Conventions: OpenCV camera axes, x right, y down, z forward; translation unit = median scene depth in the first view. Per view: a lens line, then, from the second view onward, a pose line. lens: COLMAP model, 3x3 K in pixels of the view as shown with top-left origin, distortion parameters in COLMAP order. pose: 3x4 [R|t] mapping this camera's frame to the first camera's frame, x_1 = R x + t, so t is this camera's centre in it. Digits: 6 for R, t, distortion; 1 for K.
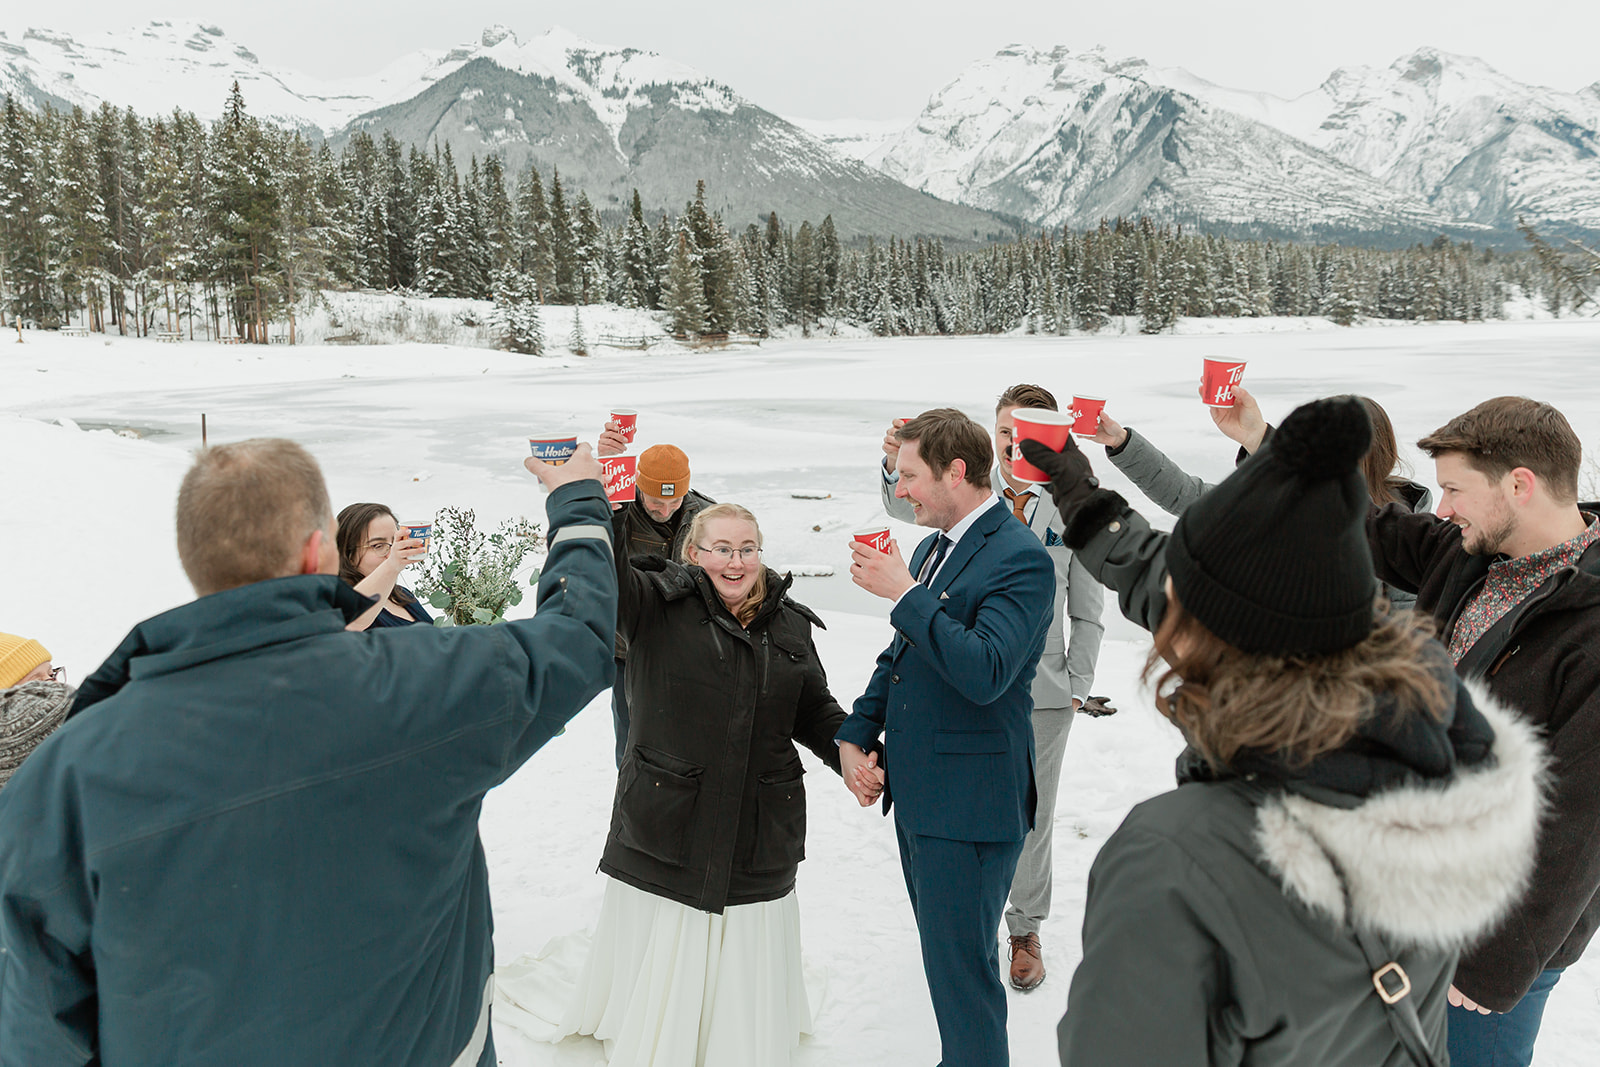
lens RADIAL K [[1137.0, 0, 800.0], [0, 1137.0, 533.5], [0, 0, 1]] dist [-0.008005, -0.007084]
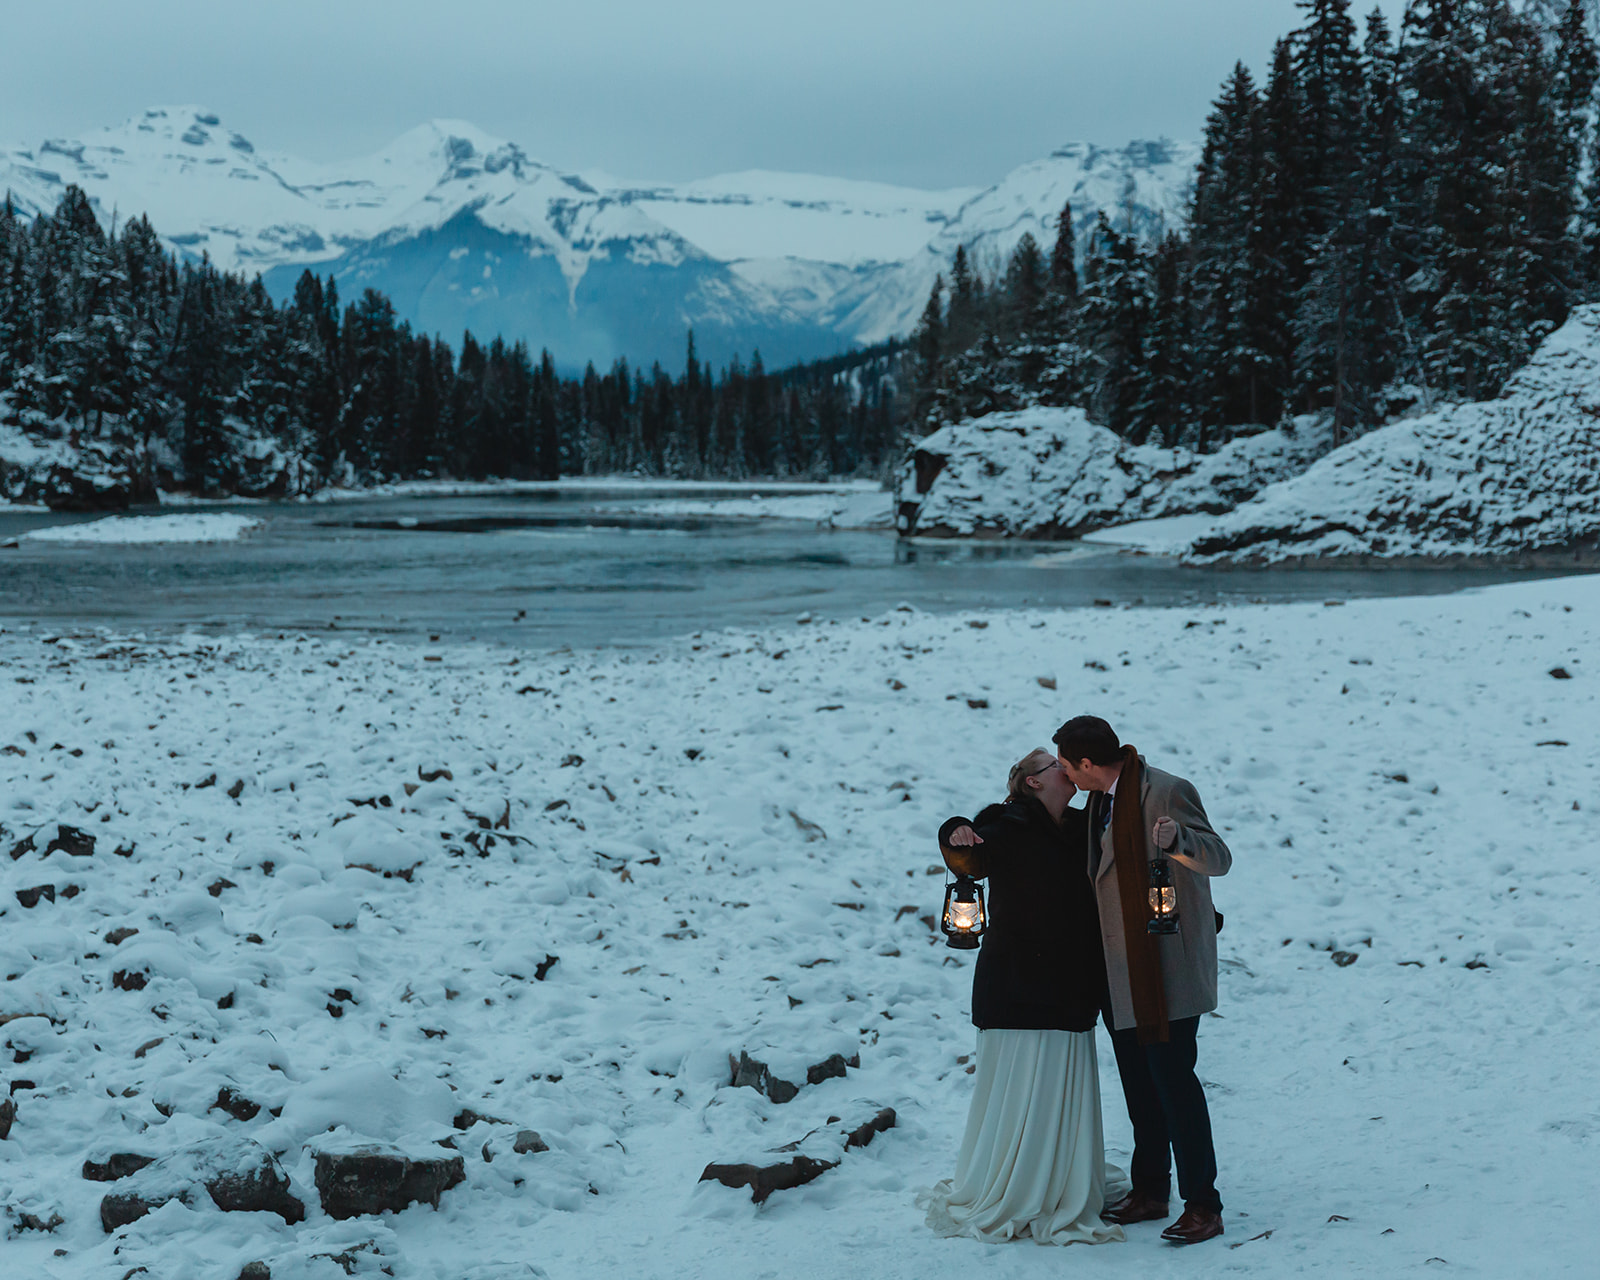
lens RADIAL K [[2242.4, 0, 800.0], [0, 2242.4, 640.0], [0, 0, 1]] dist [0.024942, -0.088034]
pose [[0.988352, 0.029086, -0.149377, 0.284490], [-0.044171, 0.994138, -0.098684, 0.156414], [0.145631, 0.104132, 0.983844, -0.813958]]
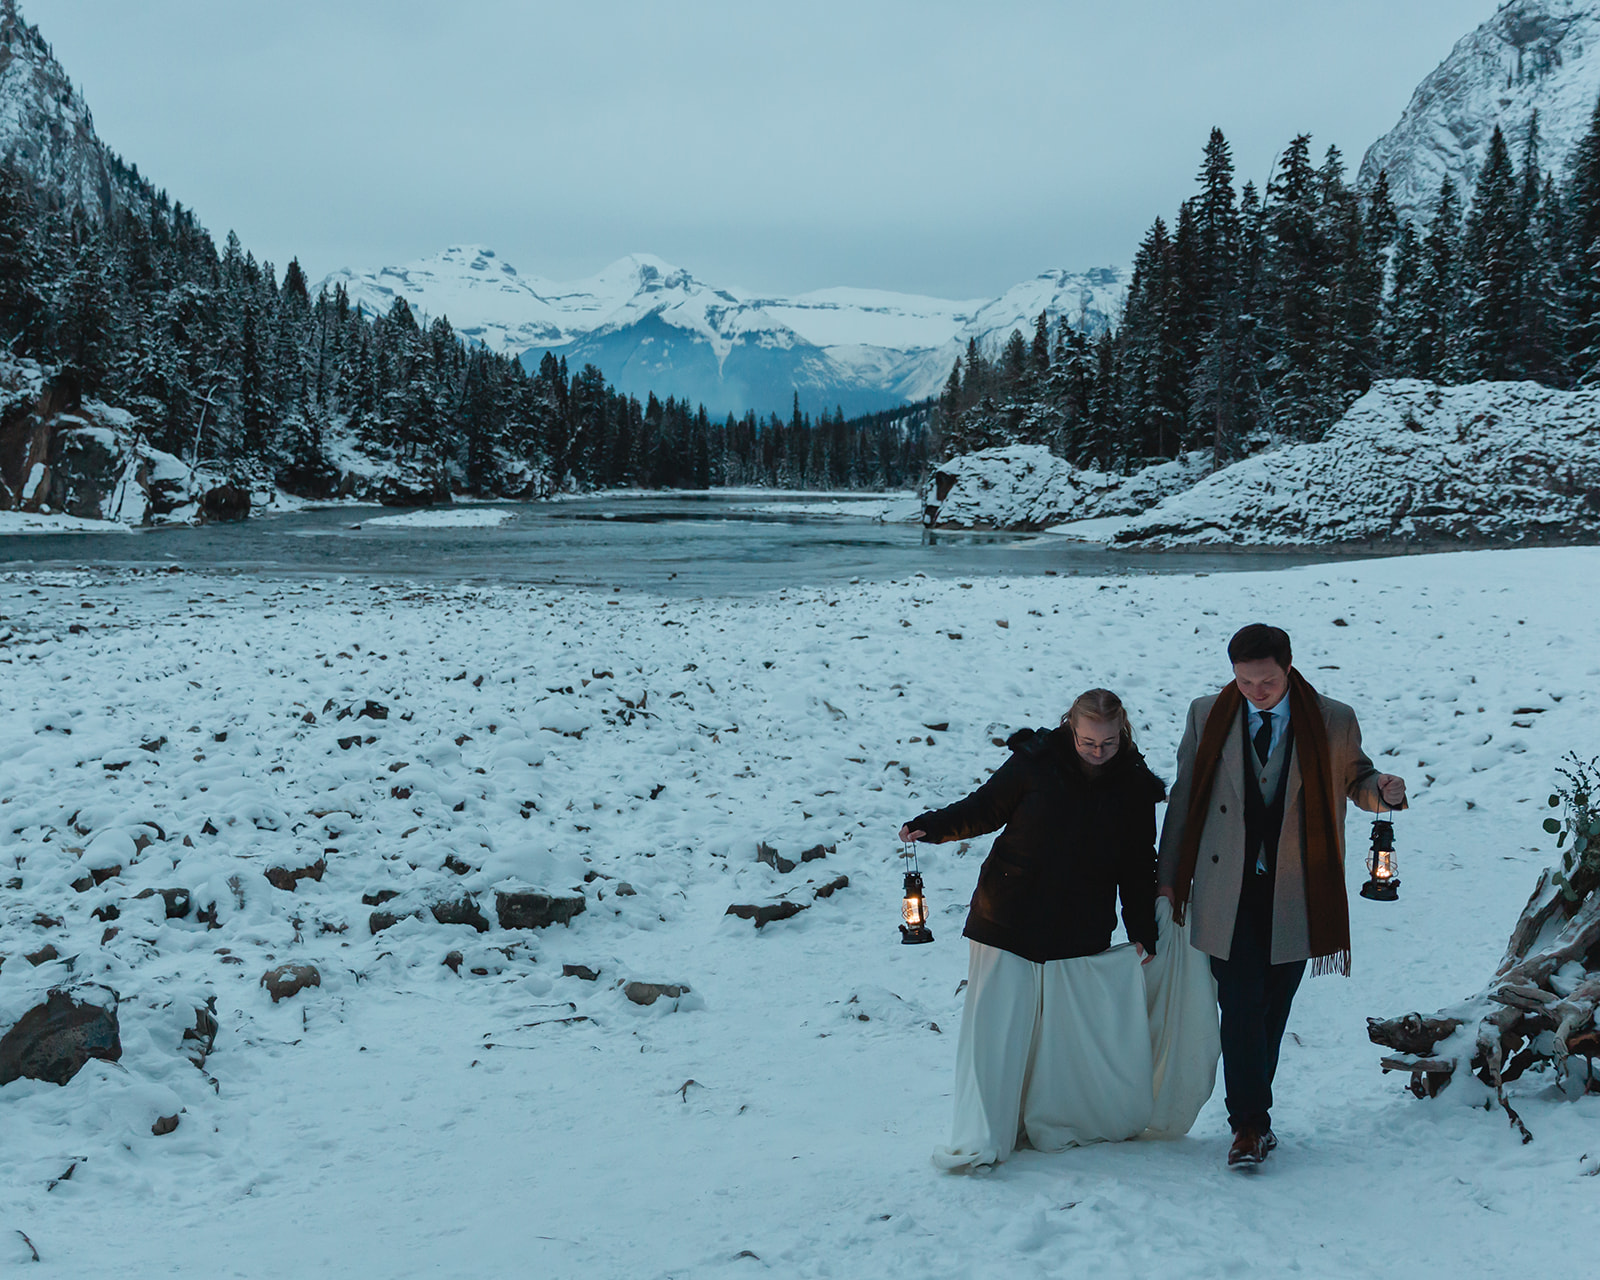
lens RADIAL K [[1470.3, 0, 800.0], [0, 1470.3, 640.0], [0, 0, 1]] dist [-0.001289, -0.005064]
pose [[0.979130, 0.048071, -0.197470, 0.294846], [-0.062104, 0.995918, -0.065497, 0.157463], [0.193515, 0.076394, 0.978118, -0.824012]]
